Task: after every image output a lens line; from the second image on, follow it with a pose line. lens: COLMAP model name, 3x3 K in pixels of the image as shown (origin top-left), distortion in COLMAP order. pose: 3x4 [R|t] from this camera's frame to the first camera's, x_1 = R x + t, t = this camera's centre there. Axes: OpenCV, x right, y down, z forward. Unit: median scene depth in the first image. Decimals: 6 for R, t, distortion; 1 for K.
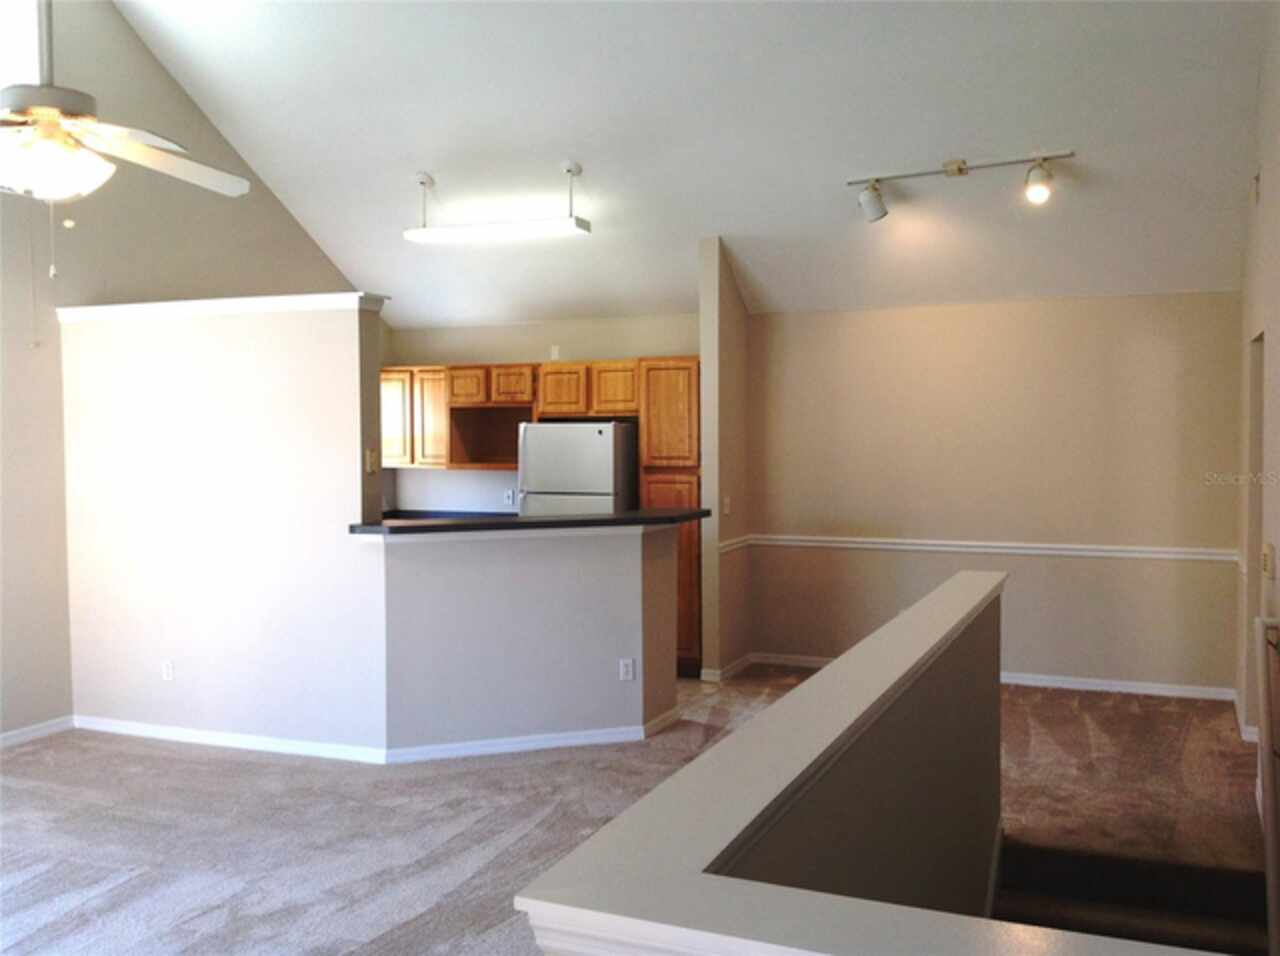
lens RADIAL K [[1261.9, 0, 619.9], [0, 1261.9, 476.2], [0, 0, 1]] dist [0.010610, 0.013448]
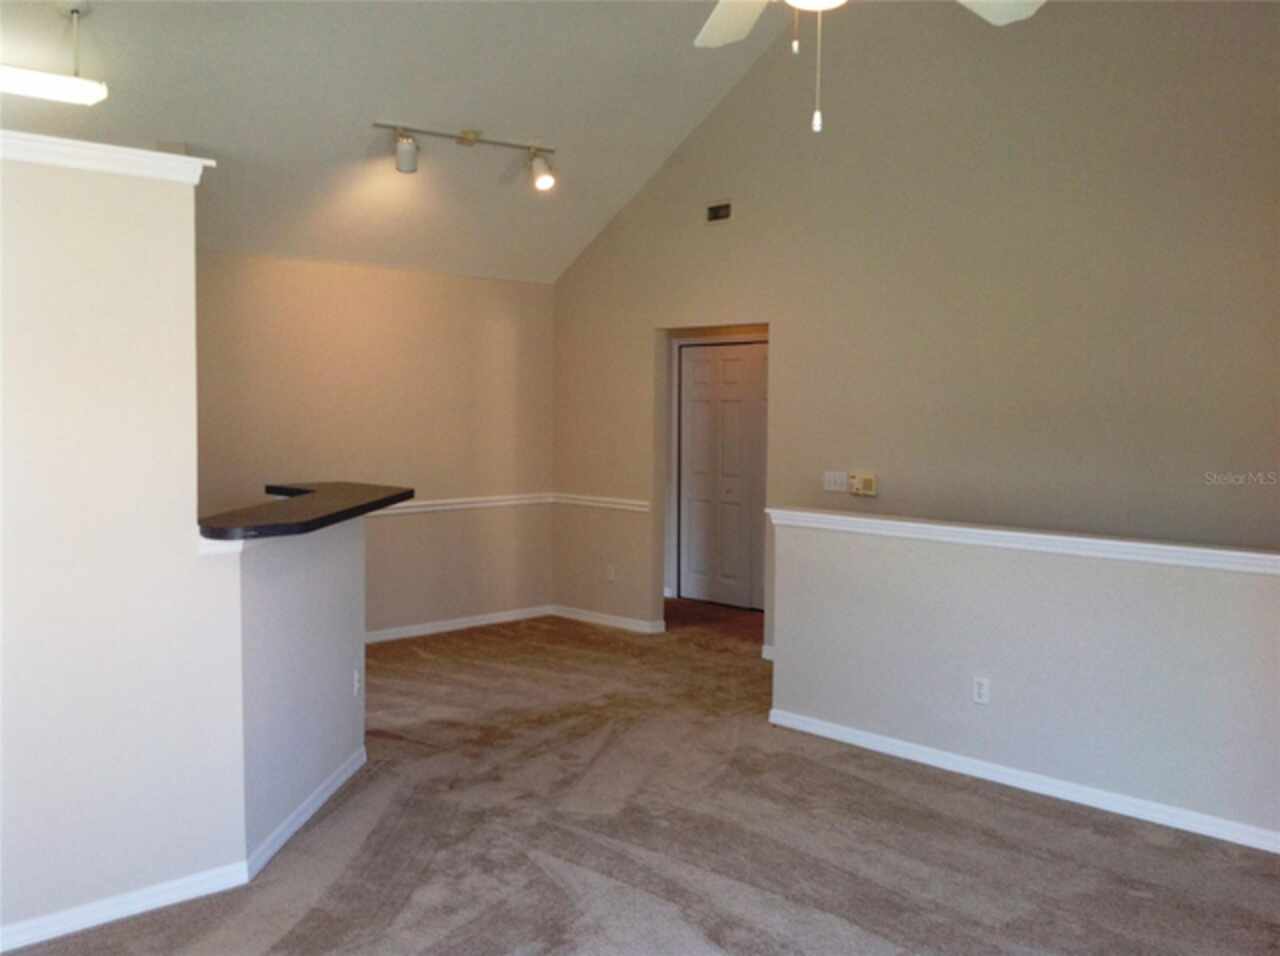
lens RADIAL K [[1261.9, 0, 619.9], [0, 1261.9, 476.2], [0, 0, 1]] dist [0.010610, 0.013448]
pose [[0.334913, -0.047327, 0.941060, -0.733077], [0.027783, 0.998800, 0.040343, -0.006903], [-0.941839, 0.012634, 0.335826, 0.589175]]
